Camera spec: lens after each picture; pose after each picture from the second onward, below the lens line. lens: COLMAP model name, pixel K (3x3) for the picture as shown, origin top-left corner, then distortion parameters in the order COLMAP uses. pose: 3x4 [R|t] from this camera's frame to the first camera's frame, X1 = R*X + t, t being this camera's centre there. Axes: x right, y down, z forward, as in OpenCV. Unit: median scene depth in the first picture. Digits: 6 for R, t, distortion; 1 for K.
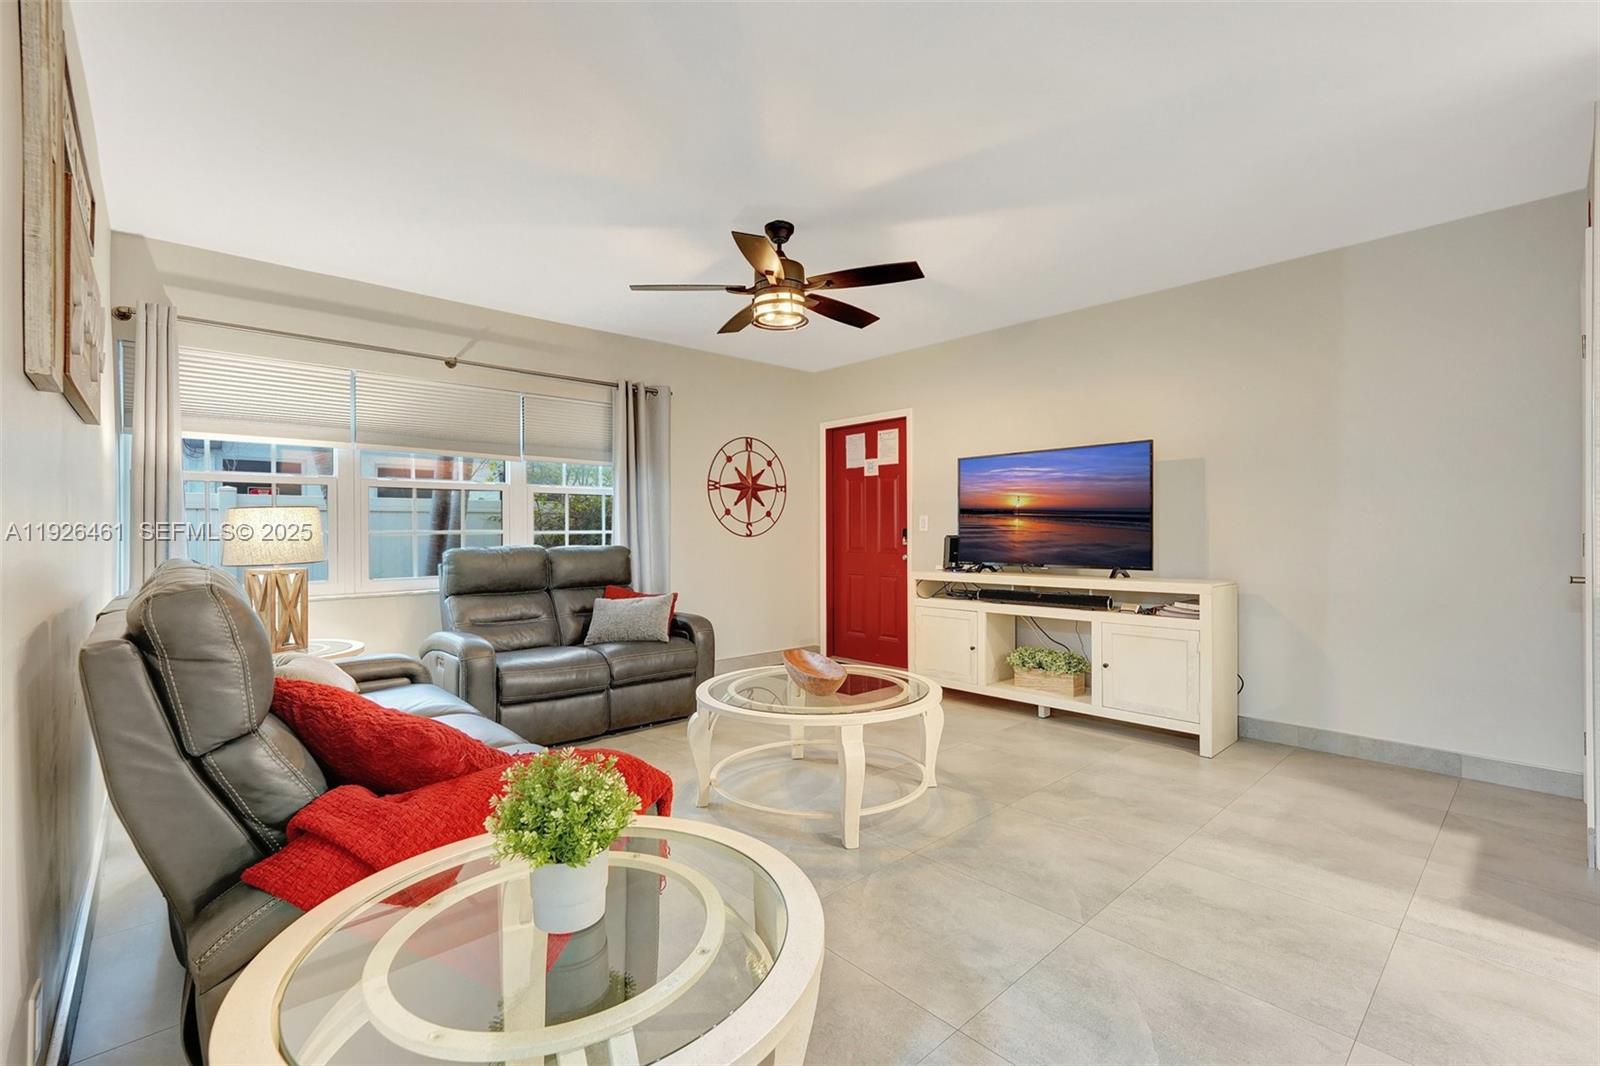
lens RADIAL K [[694.4, 0, 821.8], [0, 694.4, 532.9], [0, 0, 1]] dist [-0.007826, -0.000294]
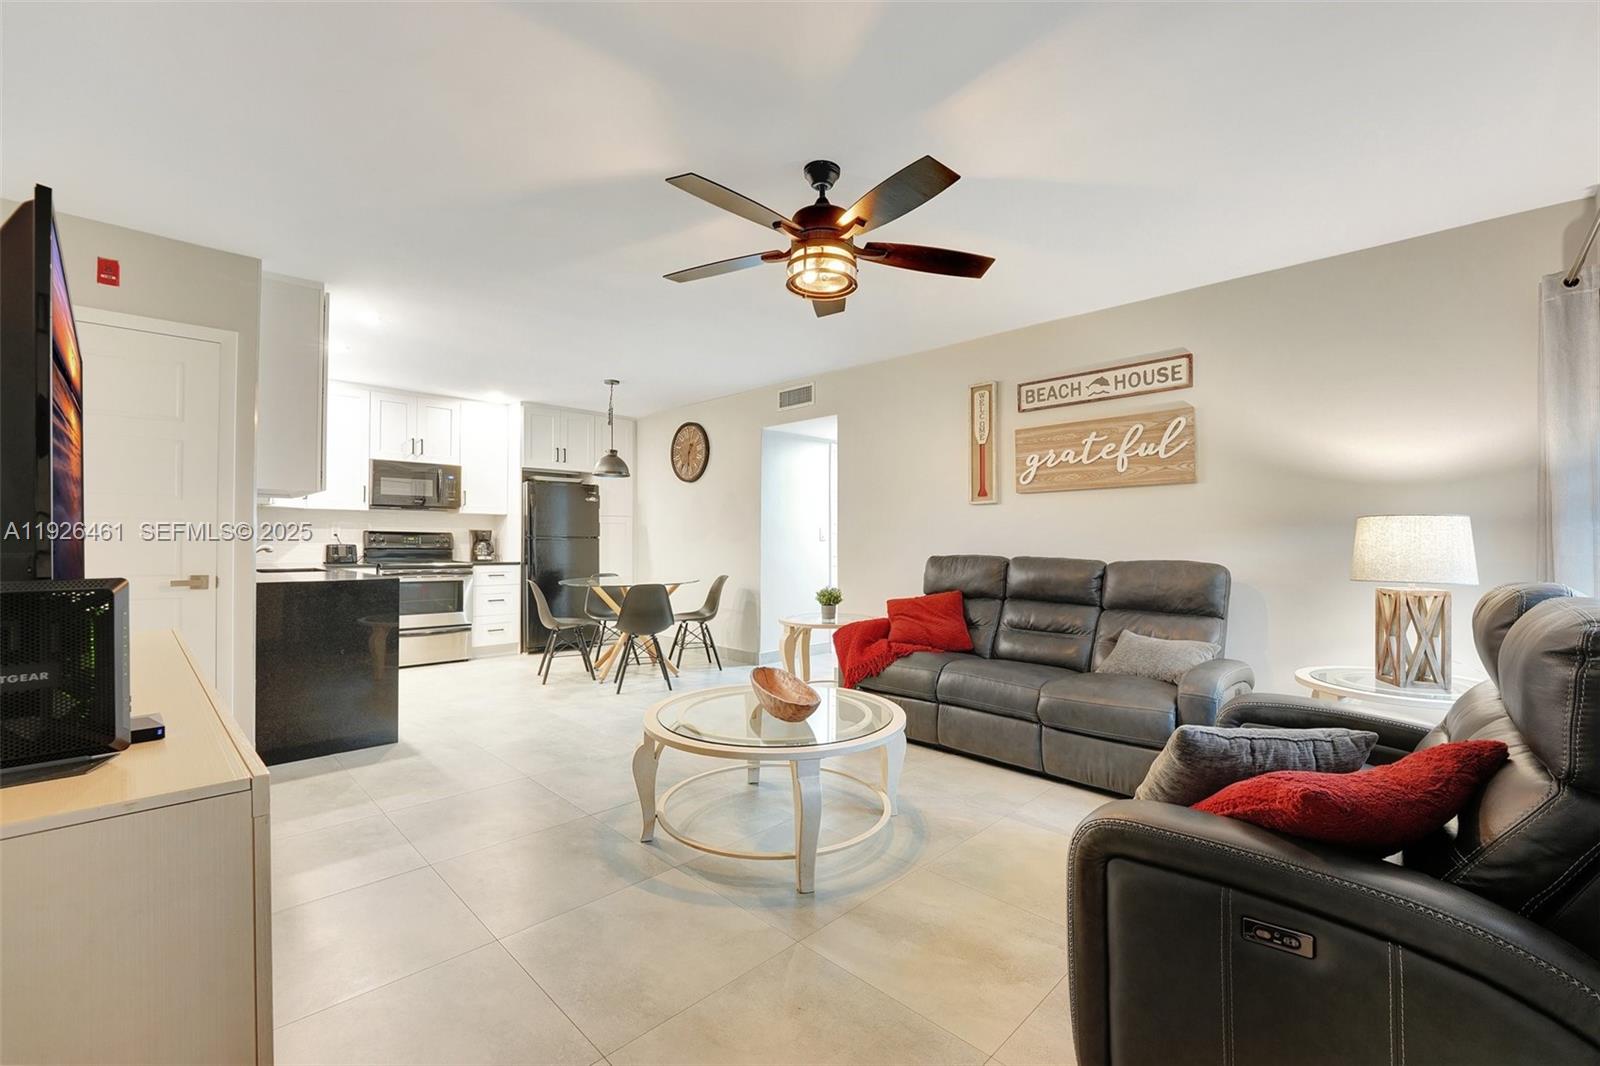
lens RADIAL K [[648.4, 0, 789.9], [0, 648.4, 532.8], [0, 0, 1]] dist [-0.003175, 0.000265]
pose [[-0.999565, 0.002958, -0.029332, 0.002323], [0.003139, 0.999976, -0.006141, -0.010383], [0.029313, -0.006230, -0.999551, 1.202137]]
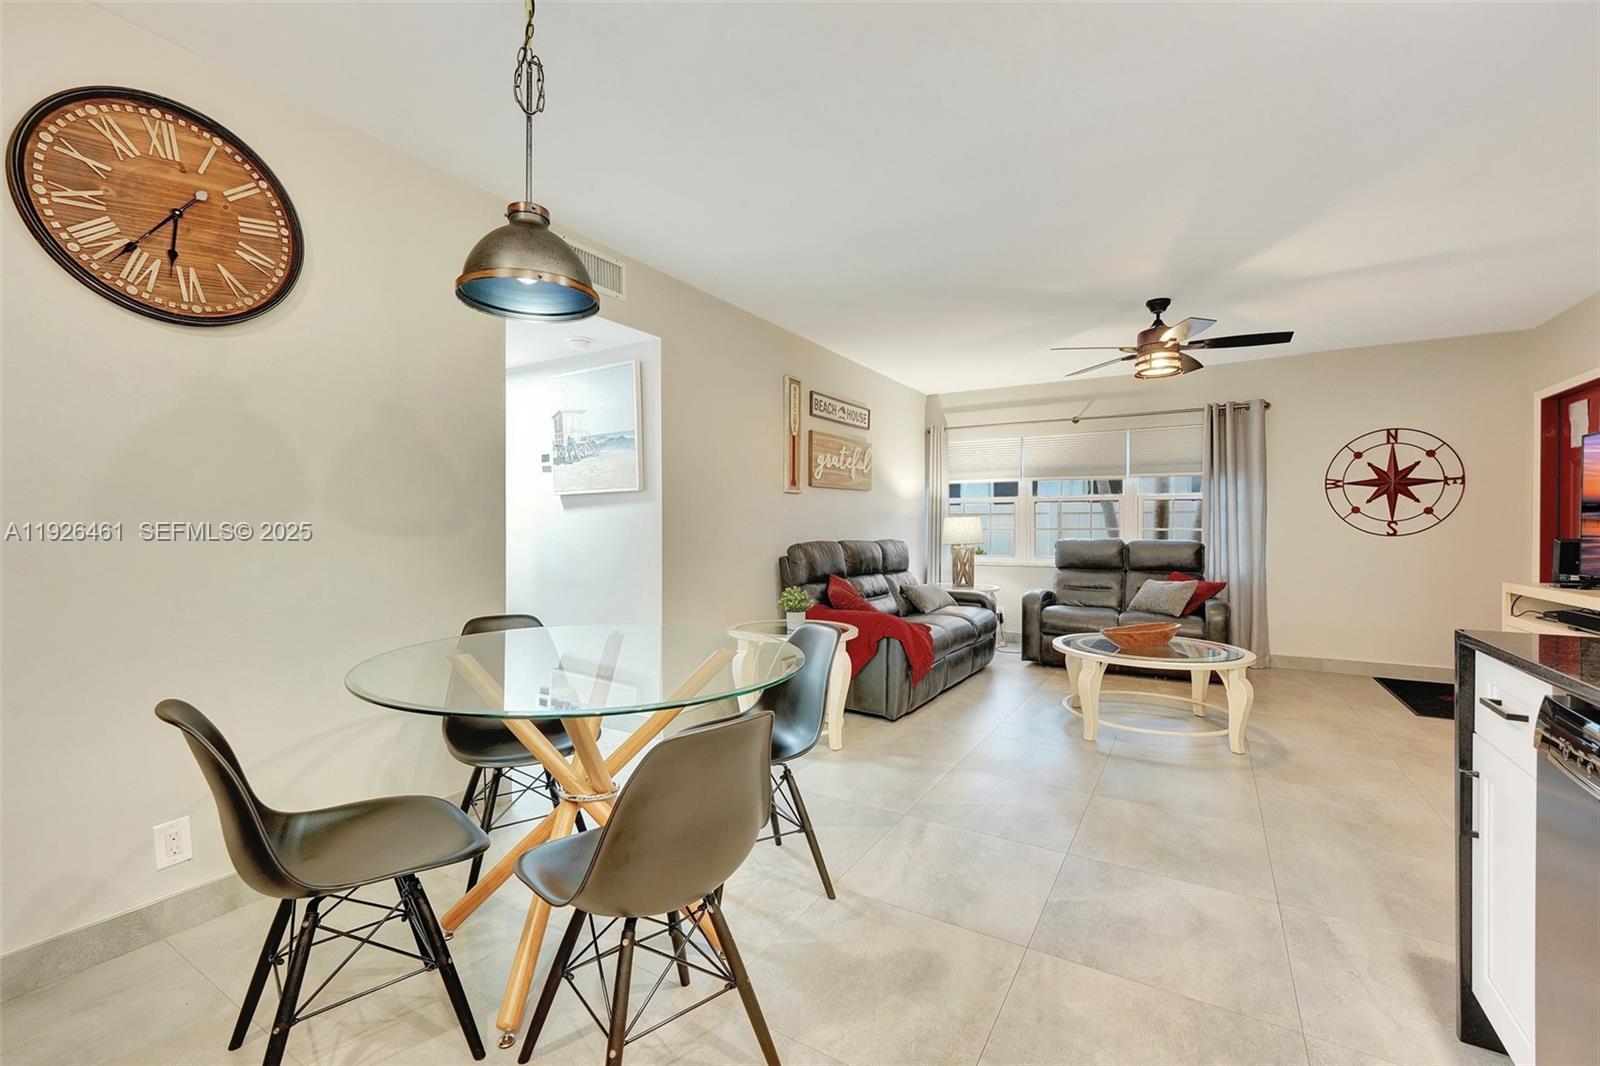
lens RADIAL K [[674.5, 0, 787.8], [0, 674.5, 531.6], [0, 0, 1]] dist [-0.014304, 0.001304]
pose [[0.257124, 0.012130, -0.966302, 0.688704], [-0.003220, 0.999926, 0.011695, -0.010248], [0.966373, 0.000105, 0.257144, -0.010375]]
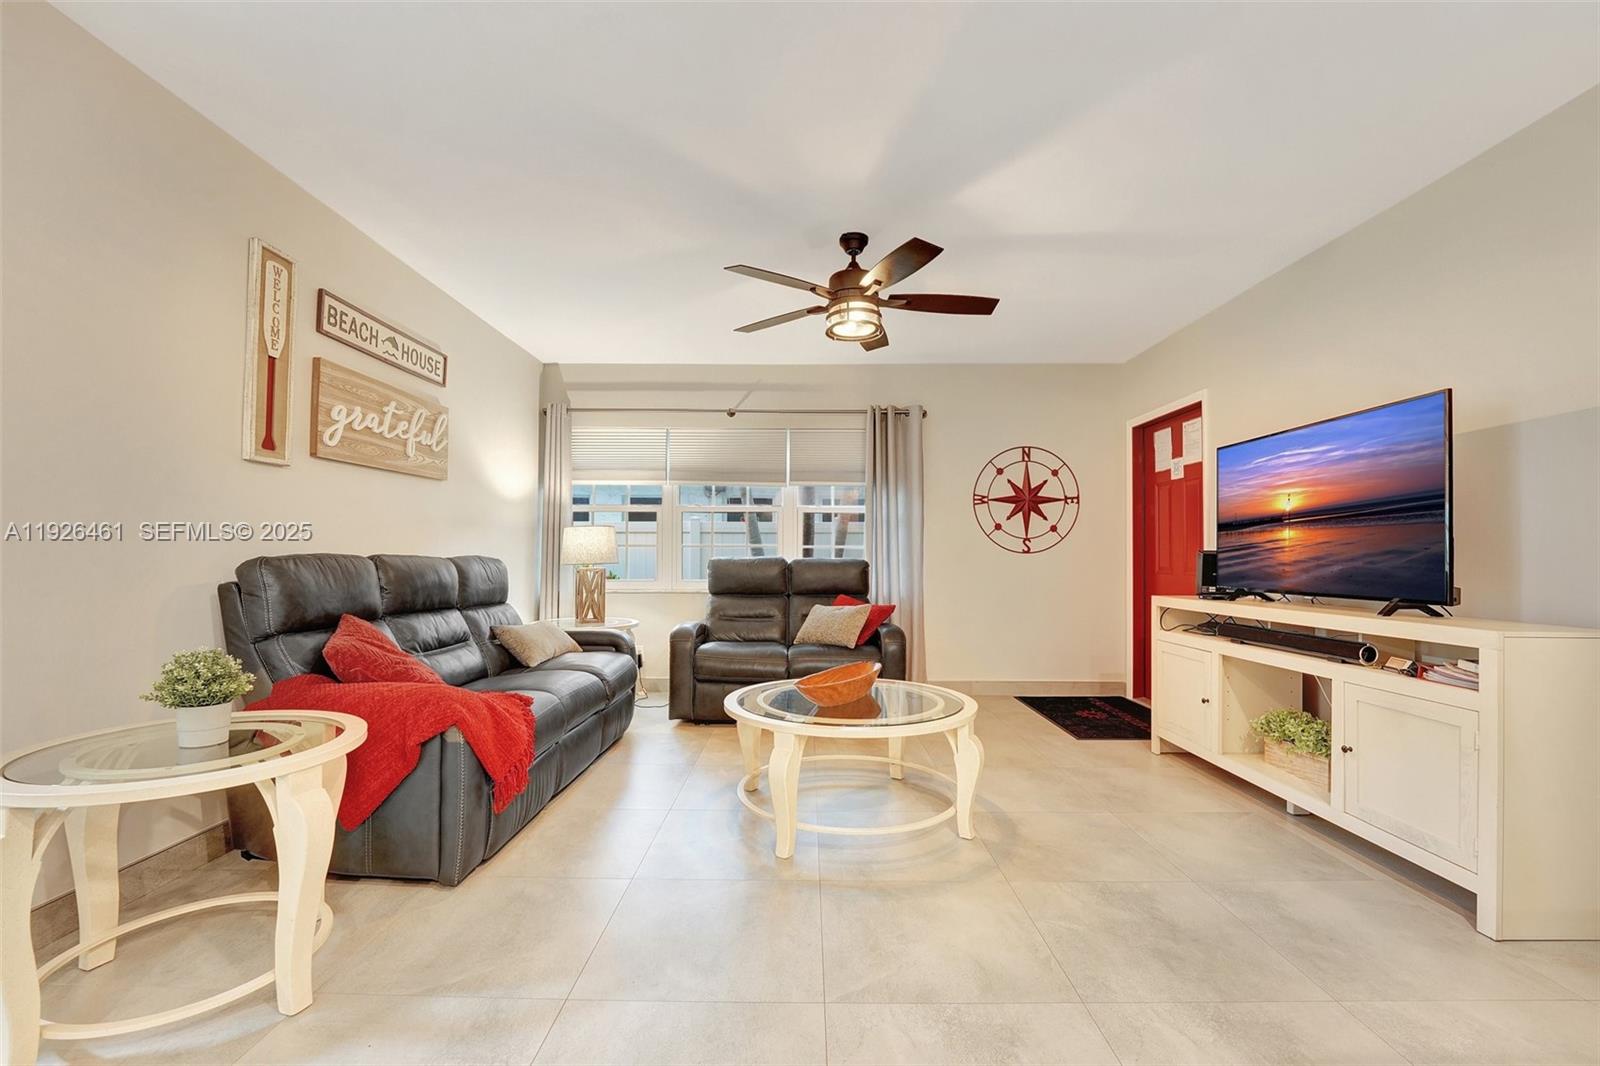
lens RADIAL K [[694.4, 0, 808.9], [0, 694.4, 538.6], [0, 0, 1]] dist [-0.007826, -0.000294]
pose [[0.729026, -0.009372, -0.684422, 0.399893], [-0.009170, 0.999683, -0.023456, 0.012989], [0.684425, 0.023376, 0.728708, 0.155885]]
